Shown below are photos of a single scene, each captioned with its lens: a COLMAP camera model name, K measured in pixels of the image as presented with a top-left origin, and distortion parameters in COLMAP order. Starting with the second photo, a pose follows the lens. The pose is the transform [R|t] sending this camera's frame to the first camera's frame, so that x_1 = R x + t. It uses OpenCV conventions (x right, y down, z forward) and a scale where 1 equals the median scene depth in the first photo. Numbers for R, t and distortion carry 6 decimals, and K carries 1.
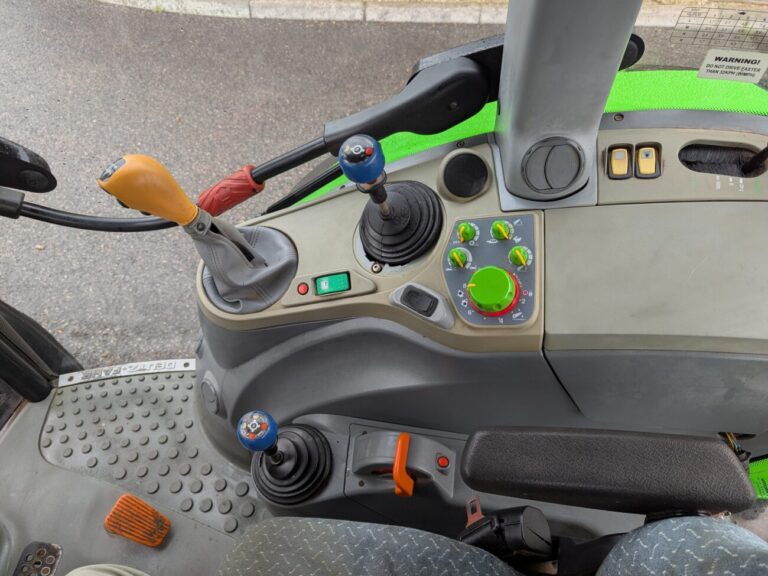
lens RADIAL K [[571.6, 0, 384.0], [0, 571.6, 288.0], [0, 0, 1]] dist [0.024462, -0.008406]
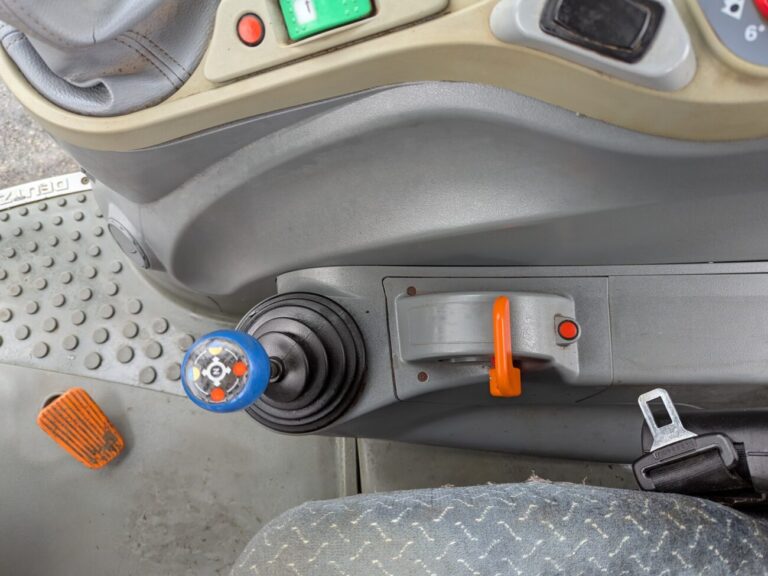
lens RADIAL K [[571.6, 0, 384.0], [0, 571.6, 288.0], [0, 0, 1]] dist [0.024462, -0.008406]
pose [[0.985532, -0.163030, 0.046336, -0.091956], [0.127240, 0.892293, 0.433154, 0.000178], [-0.111963, -0.420992, 0.900128, 0.522129]]
